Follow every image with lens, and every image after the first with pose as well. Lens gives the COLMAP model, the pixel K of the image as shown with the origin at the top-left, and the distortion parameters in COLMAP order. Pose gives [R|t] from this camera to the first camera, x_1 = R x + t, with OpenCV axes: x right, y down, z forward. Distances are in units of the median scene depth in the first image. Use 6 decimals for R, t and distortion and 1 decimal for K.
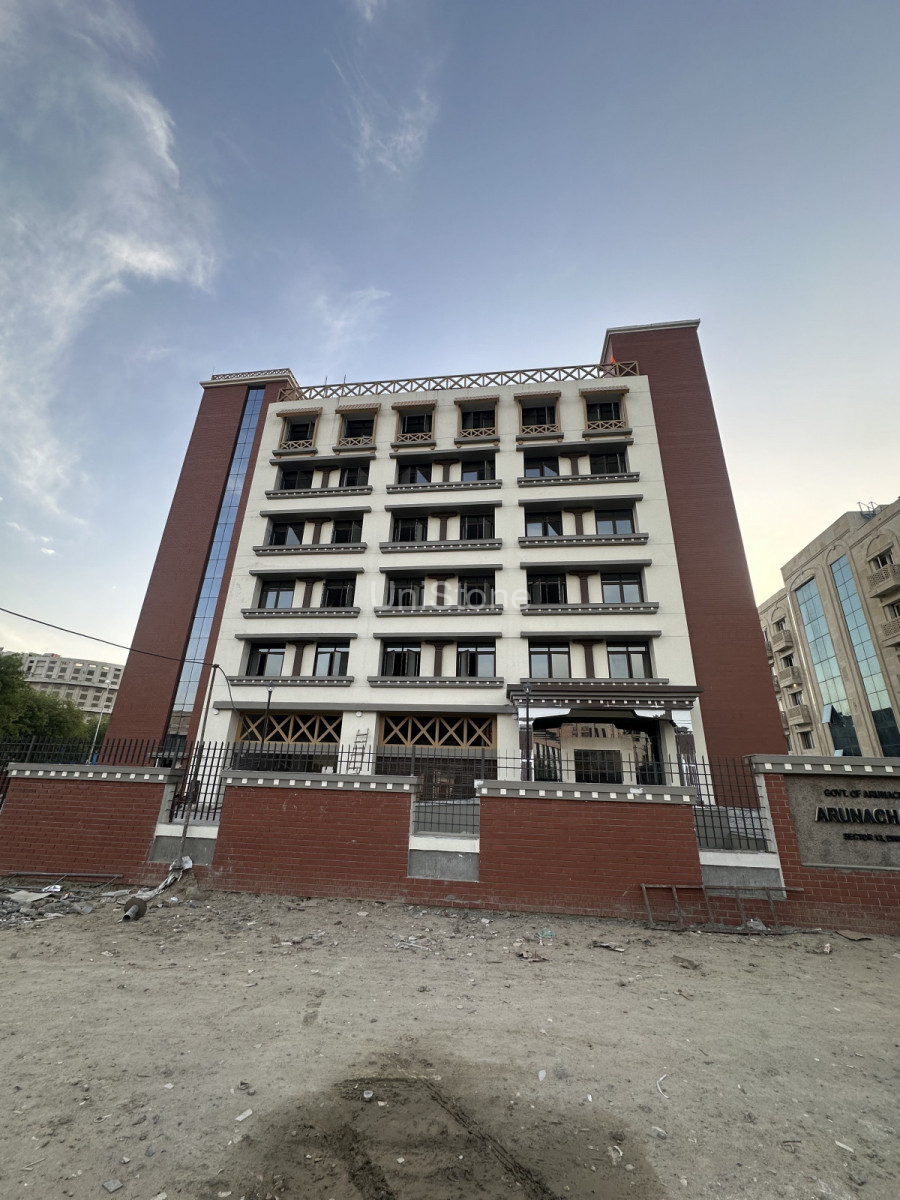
lens RADIAL K [[438.9, 0, 512.0], [0, 438.9, 628.8], [0, 0, 1]] dist [-0.002244, 0.000053]
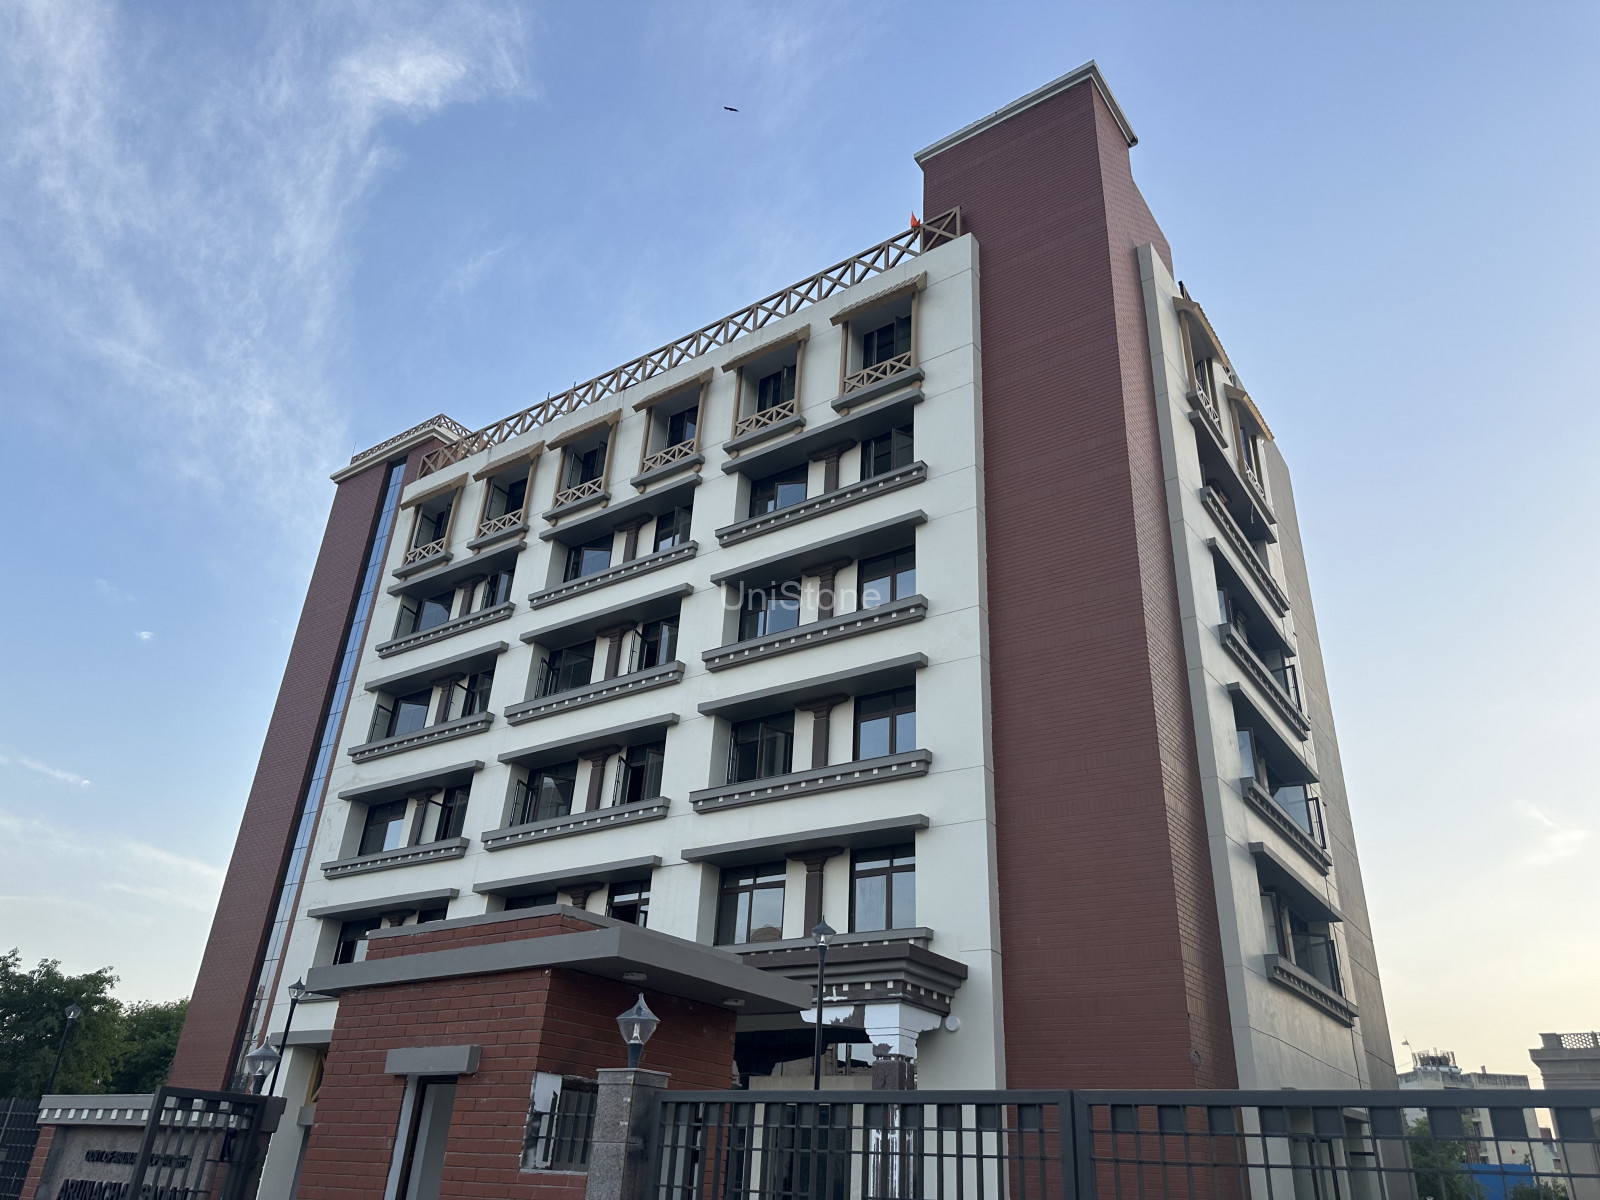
lens RADIAL K [[1110.9, 0, 804.6], [0, 1110.9, 594.5], [0, 0, 1]] dist [0.032386, -0.016286]
pose [[0.882402, -0.214190, -0.418914, 0.651751], [0.141080, 0.969851, -0.198711, -0.005007], [0.448846, 0.116243, 0.886016, -0.078746]]
